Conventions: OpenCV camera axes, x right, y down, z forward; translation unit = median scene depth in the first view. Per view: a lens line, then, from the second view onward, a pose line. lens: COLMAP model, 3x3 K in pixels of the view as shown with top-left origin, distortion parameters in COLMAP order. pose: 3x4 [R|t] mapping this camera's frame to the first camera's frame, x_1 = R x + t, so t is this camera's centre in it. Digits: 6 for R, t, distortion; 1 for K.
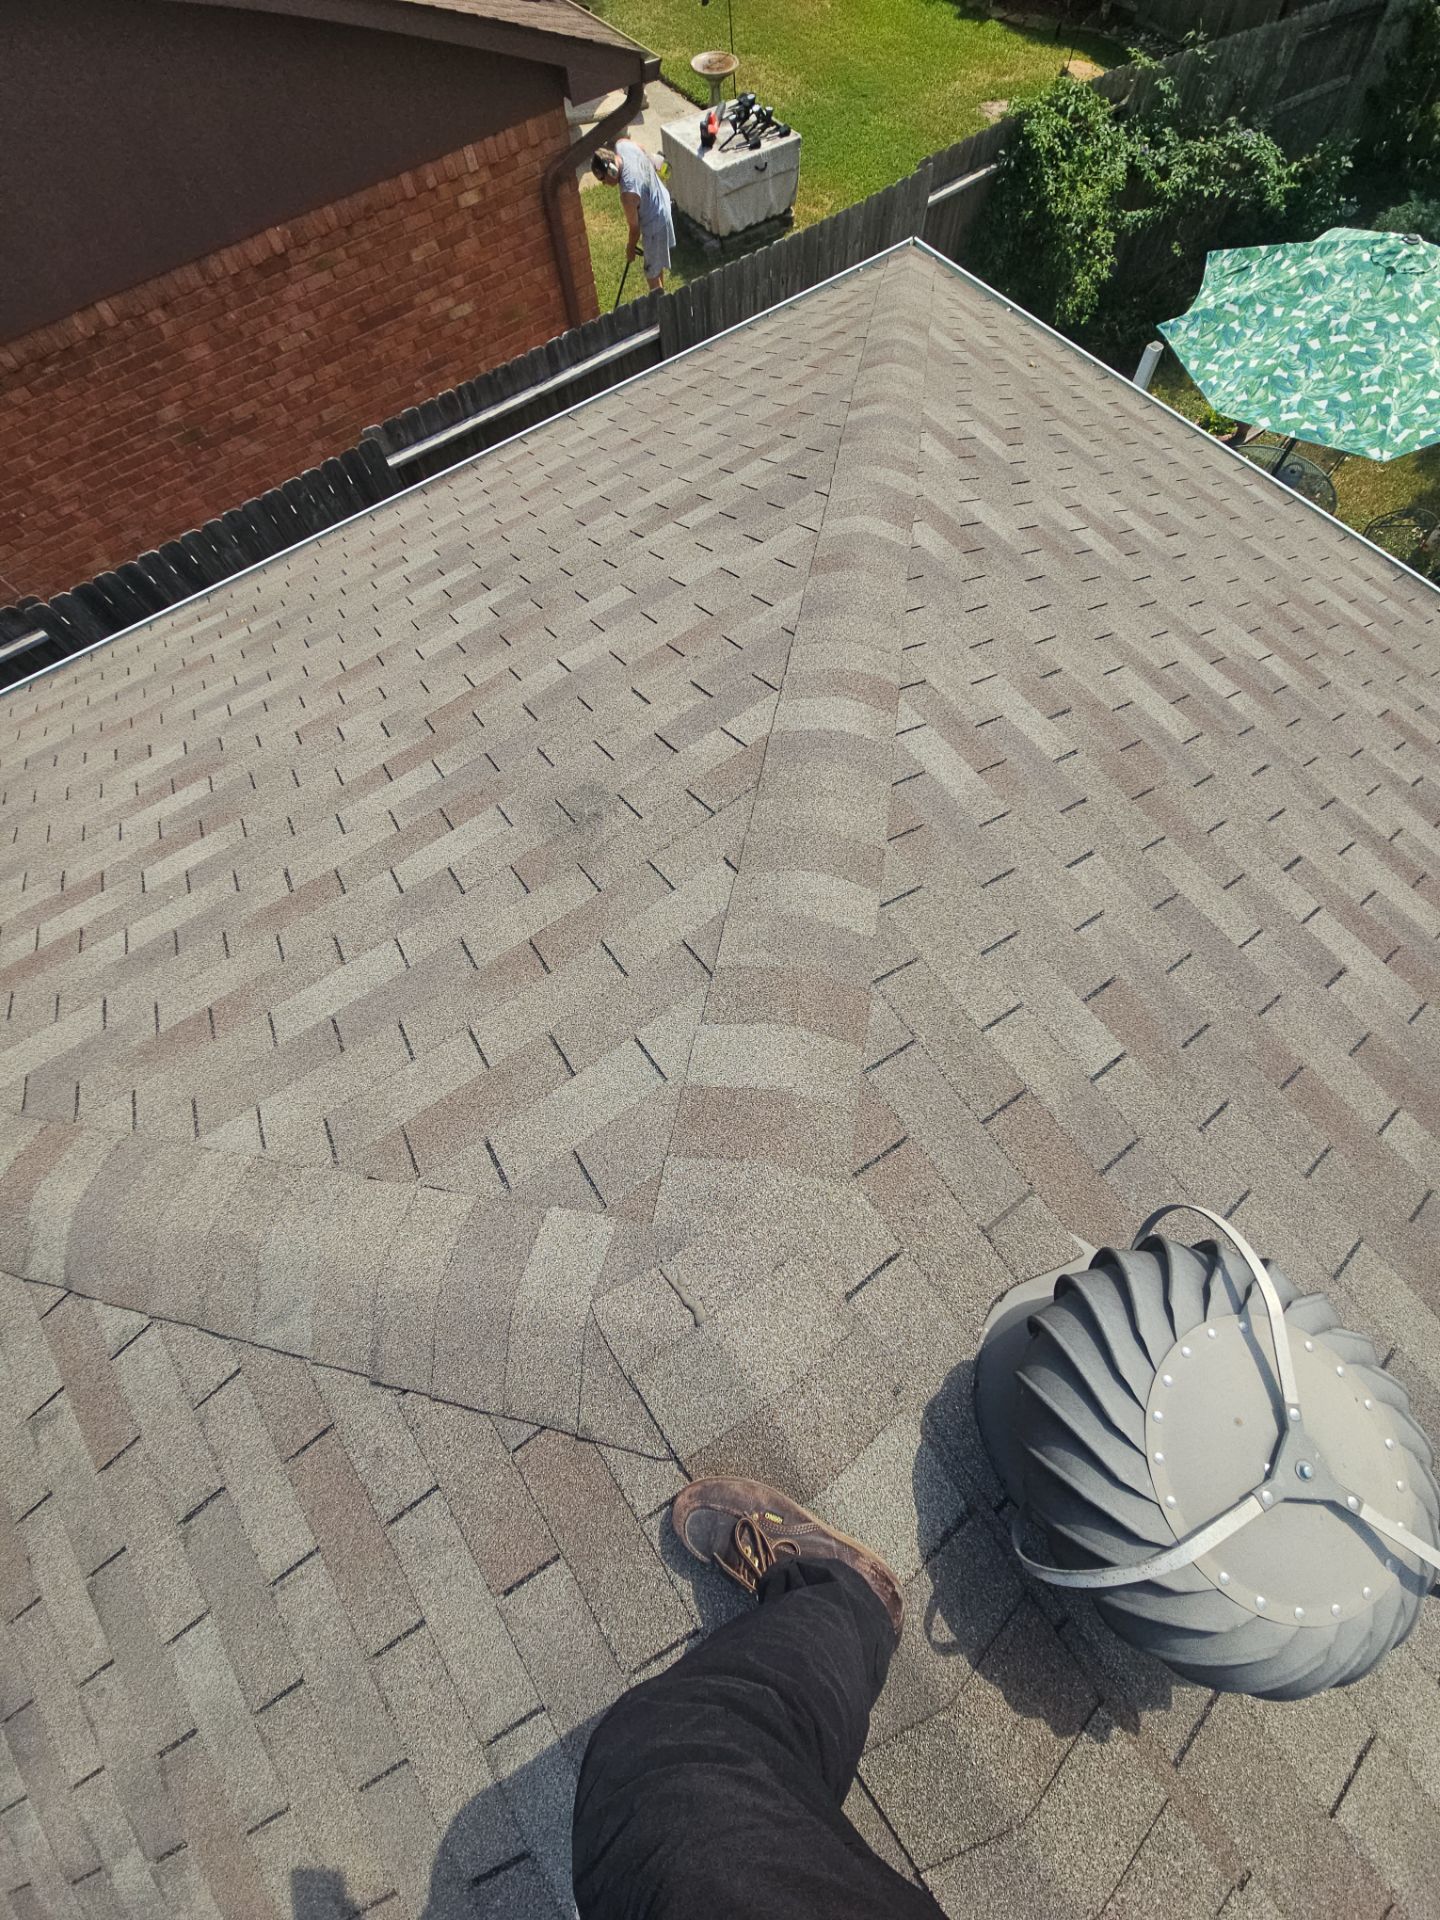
lens RADIAL K [[780.0, 0, 721.9], [0, 780.0, 953.8], [0, 0, 1]] dist [-0.001709, 0.000368]
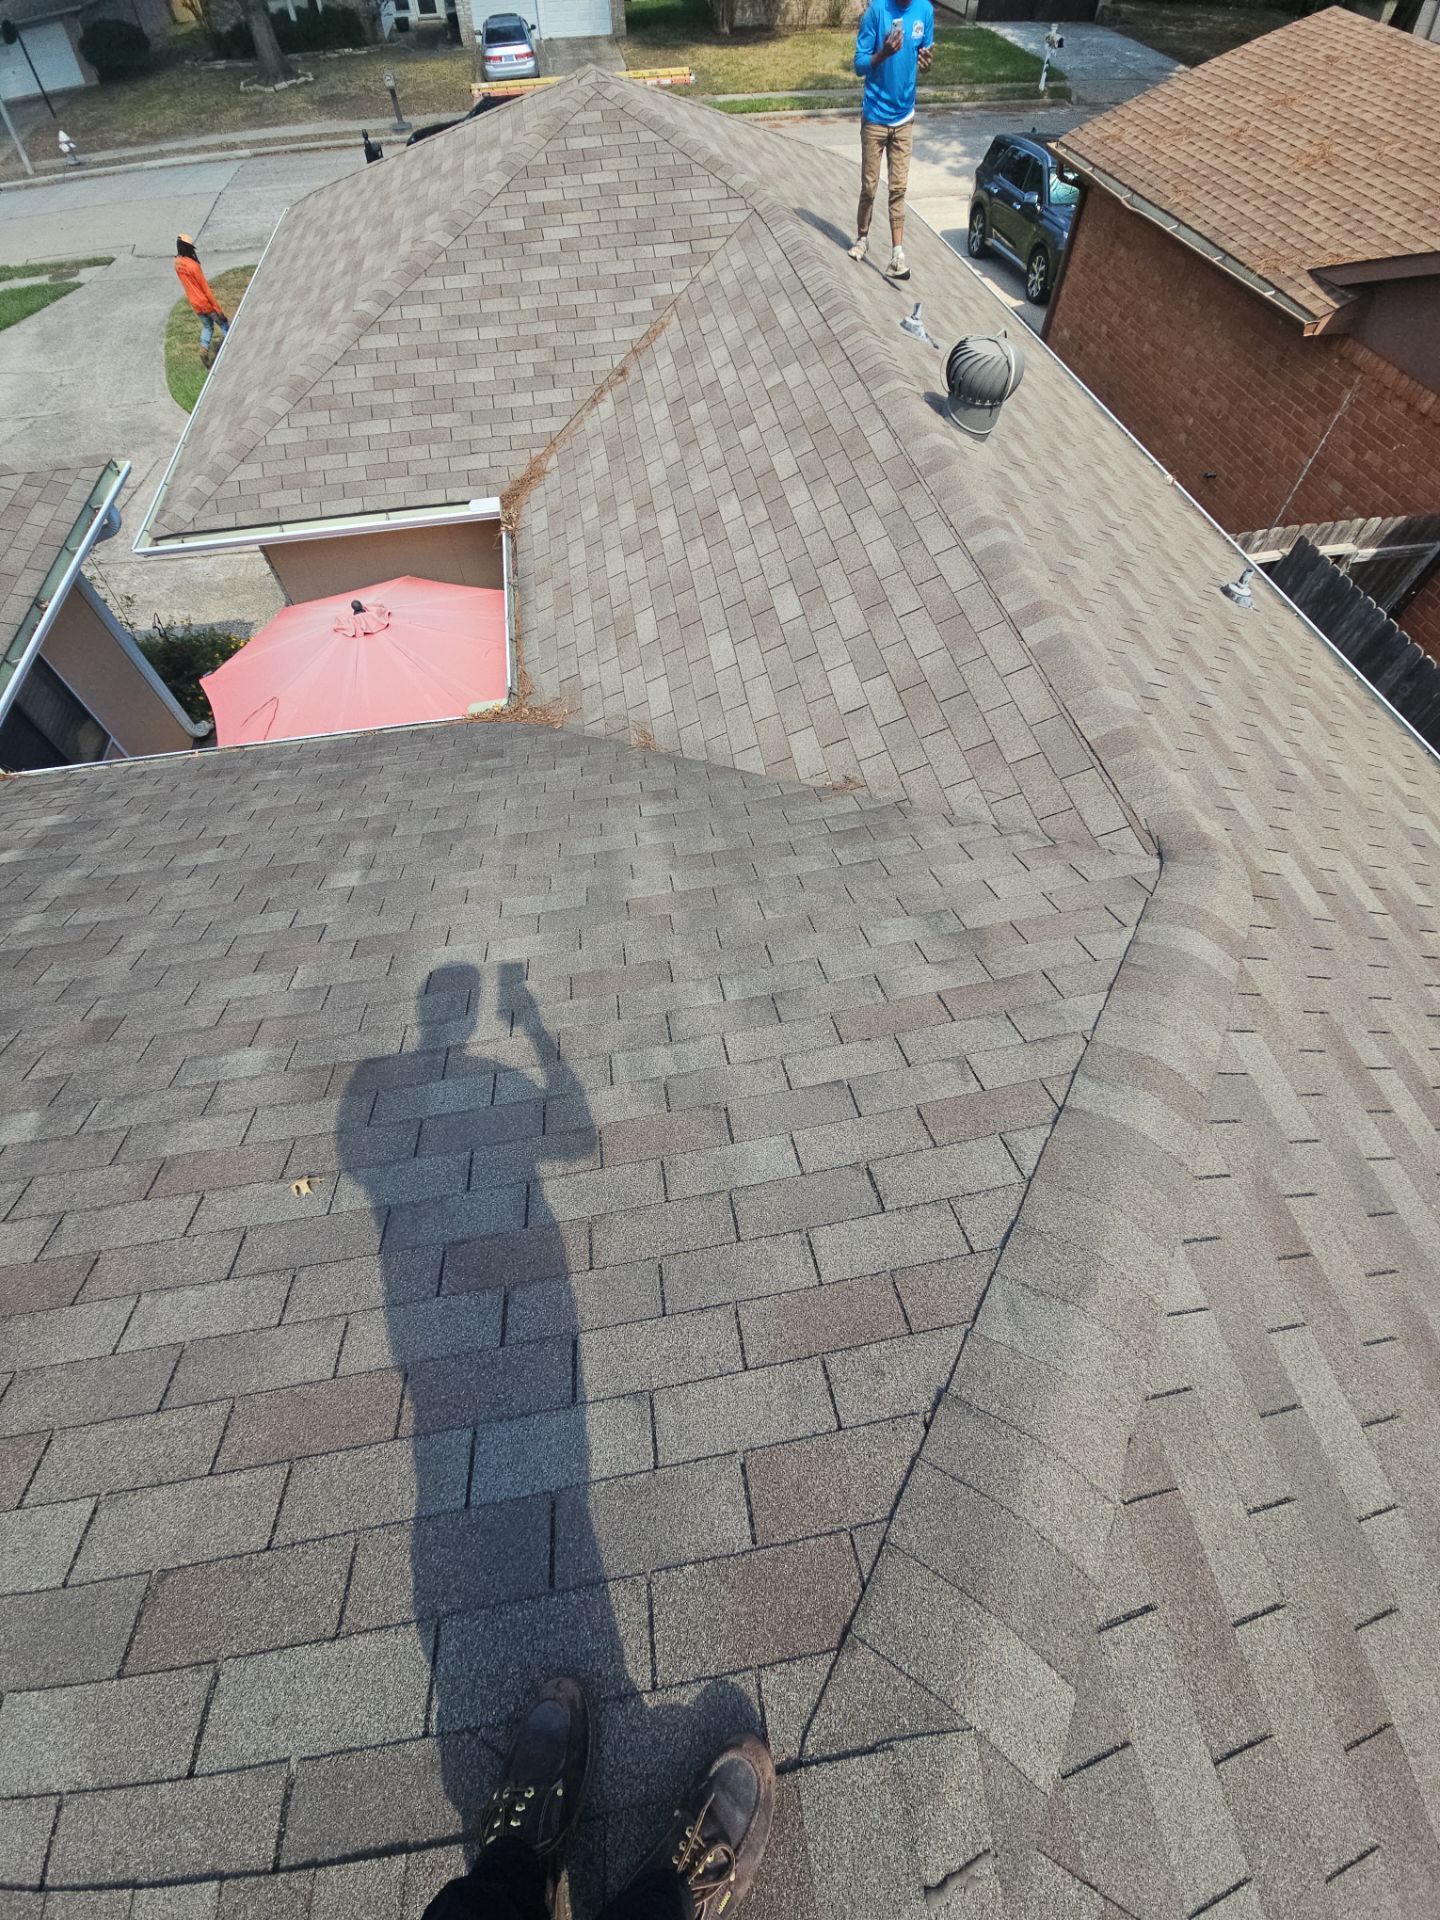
lens RADIAL K [[781.8, 0, 714.5], [0, 781.8, 939.5], [0, 0, 1]] dist [0.003133, -0.006243]
pose [[-0.433173, 0.776321, -0.457915, -0.234206], [-0.822062, -0.131982, 0.553890, 0.223610], [0.369561, 0.616365, 0.695355, -0.207419]]
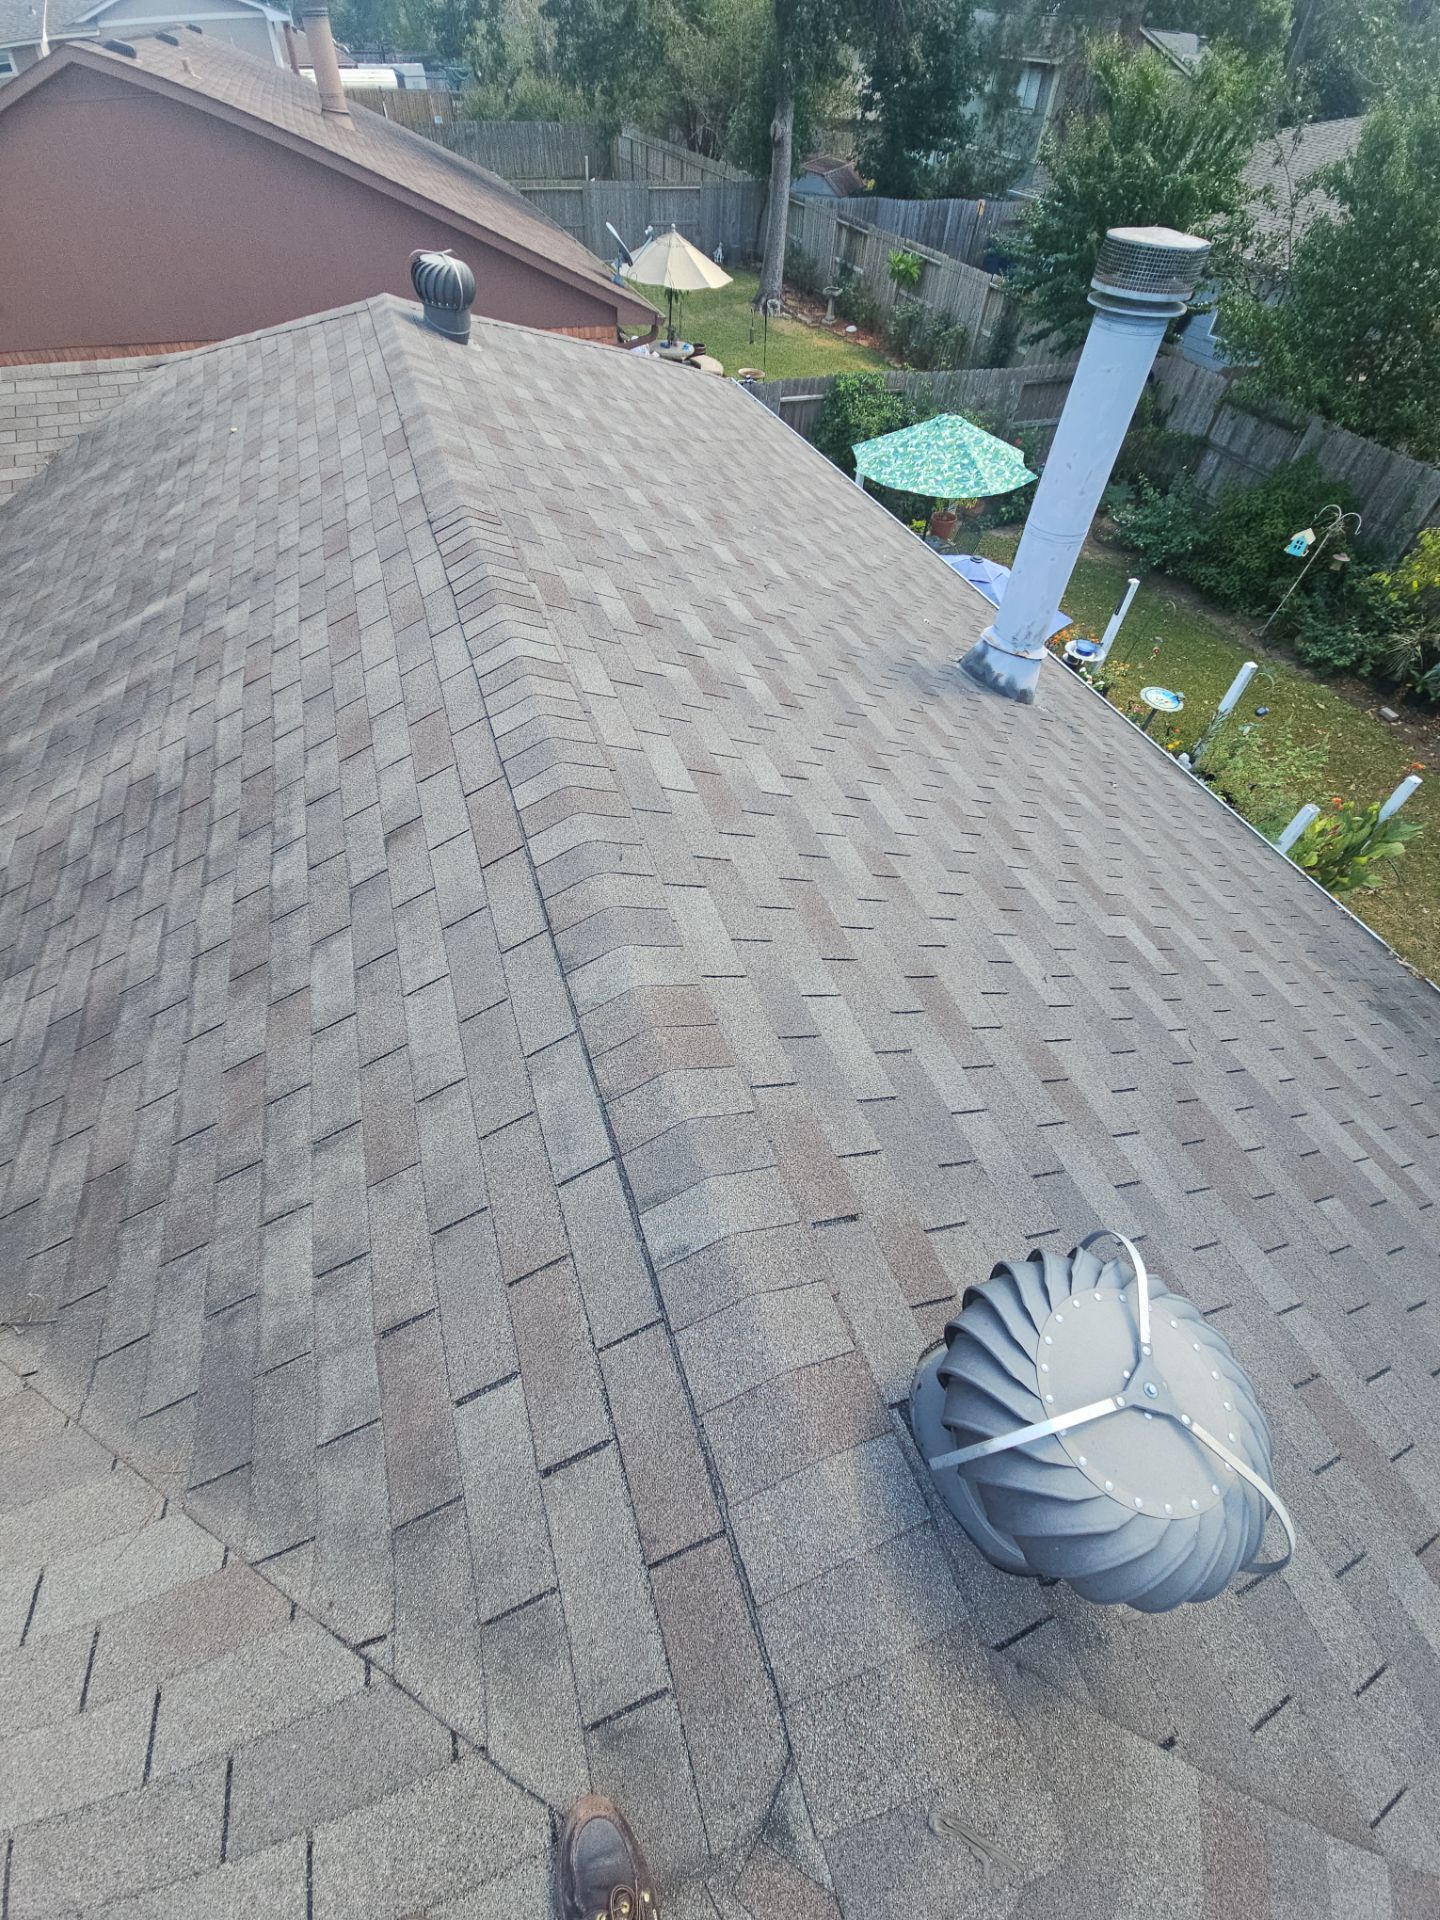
lens RADIAL K [[780.0, 0, 721.9], [0, 780.0, 953.8], [0, 0, 1]] dist [-0.001709, 0.000368]
pose [[0.962387, 0.251304, -0.103231, 2.748785], [-0.270696, 0.919300, -0.285678, 3.656369], [0.023108, 0.302877, 0.952750, -1.776405]]
